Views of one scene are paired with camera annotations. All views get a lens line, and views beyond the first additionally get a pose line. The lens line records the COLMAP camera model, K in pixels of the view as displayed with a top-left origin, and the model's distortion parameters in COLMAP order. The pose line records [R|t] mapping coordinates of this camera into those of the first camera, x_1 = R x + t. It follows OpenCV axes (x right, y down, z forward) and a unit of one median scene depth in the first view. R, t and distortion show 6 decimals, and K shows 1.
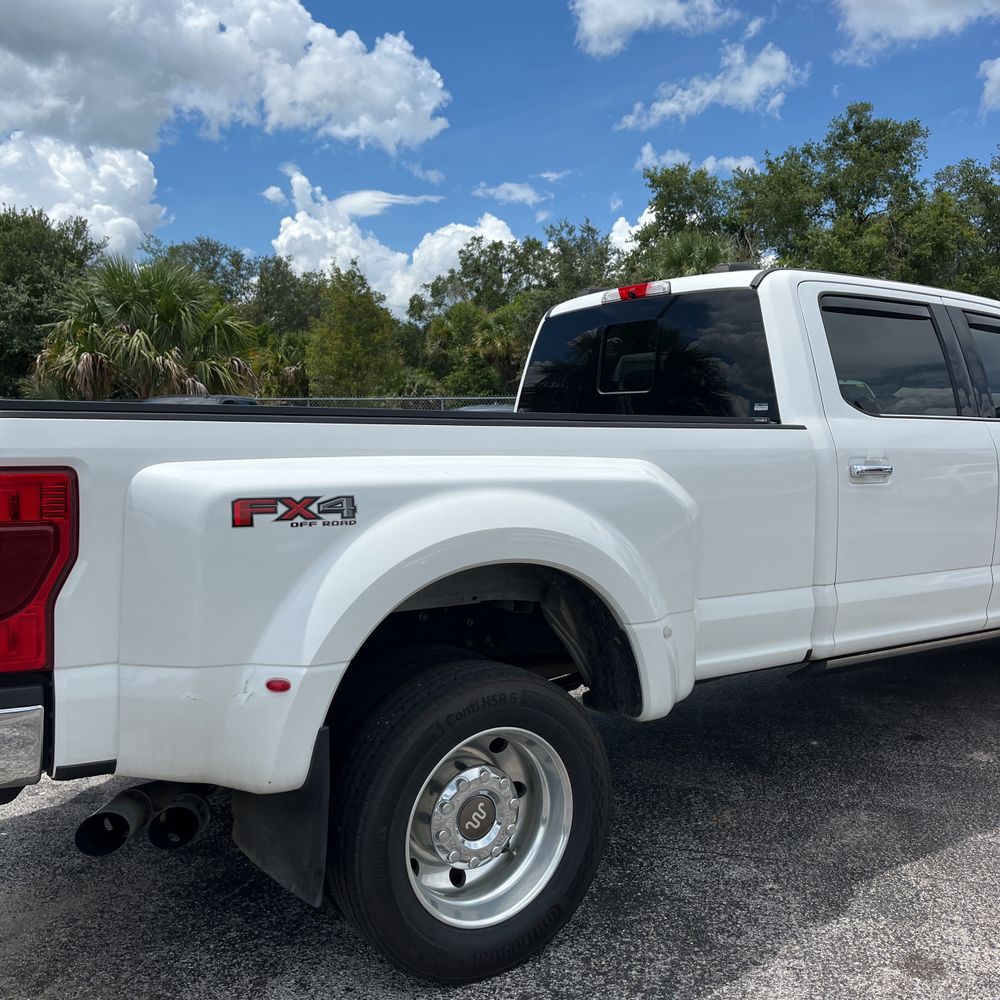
lens RADIAL K [[1016.5, 0, 504.9], [0, 1016.5, 489.0], [0, 0, 1]] dist [0.016395, 0.000000]
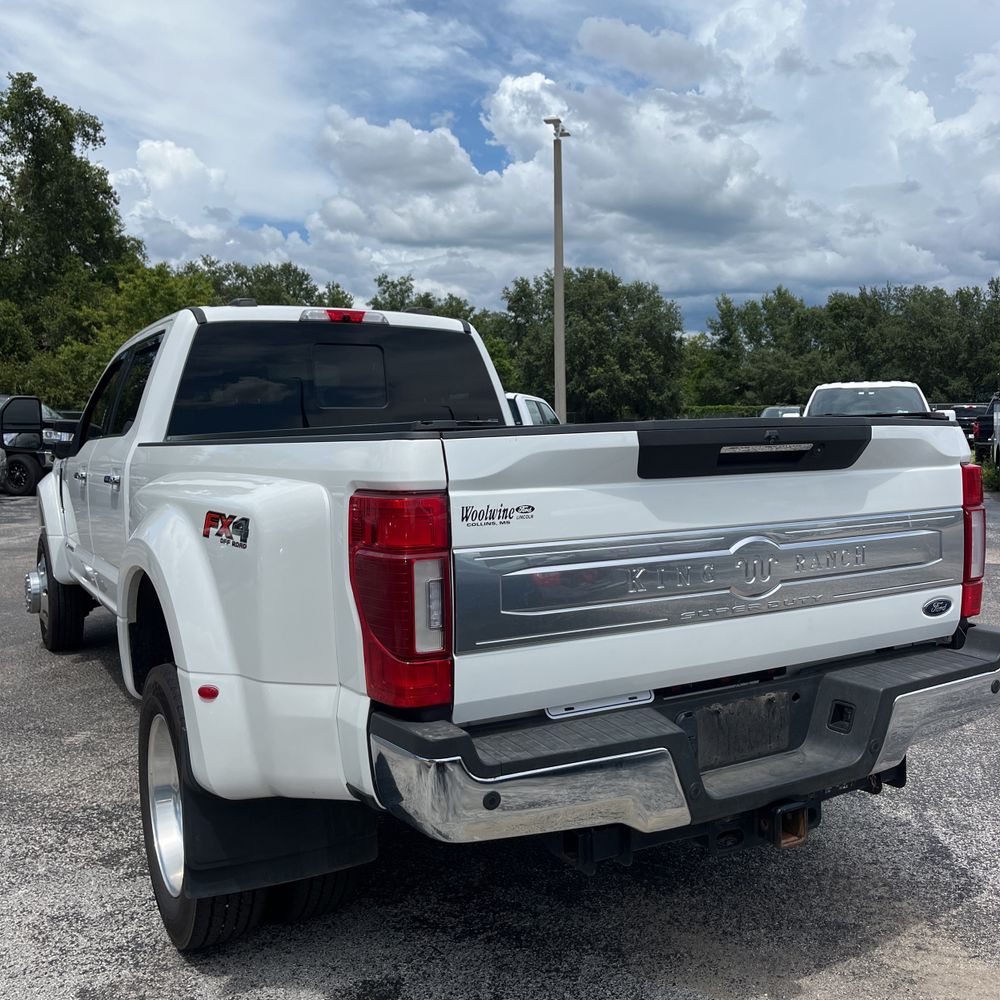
lens RADIAL K [[1016.5, 0, 509.8], [0, 1016.5, 500.0], [0, 0, 1]] dist [0.016395, 0.000000]
pose [[0.067213, -0.073264, 0.995045, -0.099331], [0.083393, 0.994223, 0.067570, -0.005875], [-0.994247, 0.078439, 0.072935, 0.078675]]
